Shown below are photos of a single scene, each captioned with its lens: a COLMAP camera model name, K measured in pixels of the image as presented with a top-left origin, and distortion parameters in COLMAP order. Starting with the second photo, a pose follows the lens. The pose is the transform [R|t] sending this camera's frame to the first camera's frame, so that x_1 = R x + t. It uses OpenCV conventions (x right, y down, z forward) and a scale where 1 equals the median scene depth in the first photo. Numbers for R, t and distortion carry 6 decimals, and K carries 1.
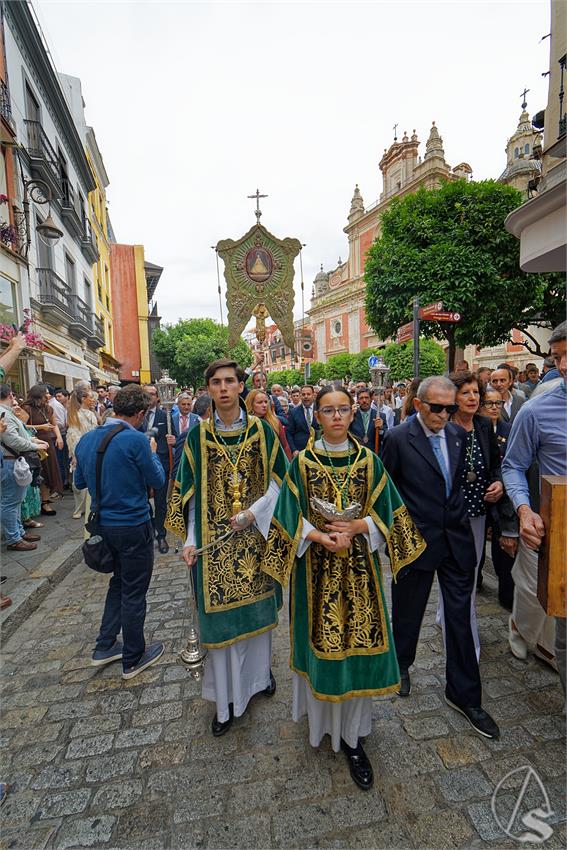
lens RADIAL K [[368.3, 0, 283.5], [0, 368.3, 425.0], [0, 0, 1]] dist [-0.000893, -0.000560]
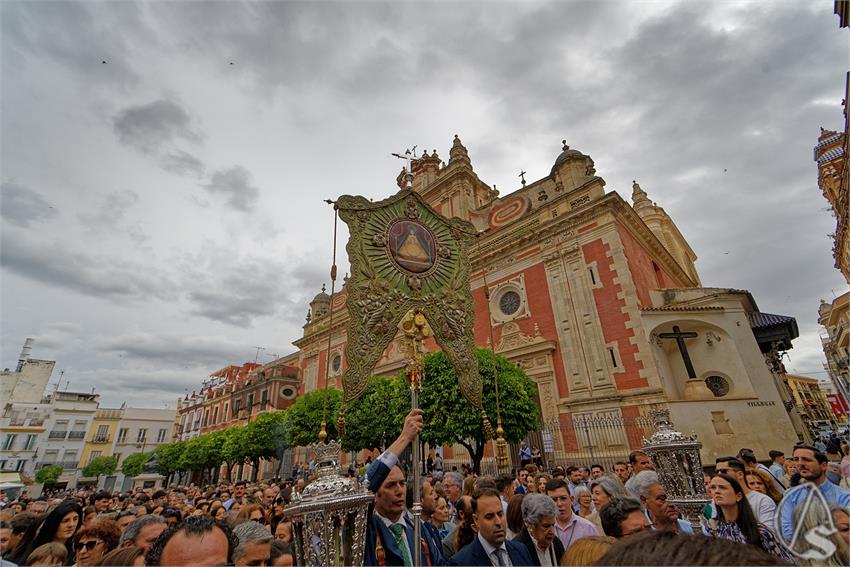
lens RADIAL K [[368.3, 0, 427.5], [0, 368.3, 290.2], [0, 0, 1]] dist [-0.000893, -0.000560]
pose [[0.947704, 0.126572, 0.292979, 0.116311], [0.040021, 0.863619, -0.502555, -0.046495], [-0.316632, 0.487998, 0.813389, 0.434606]]
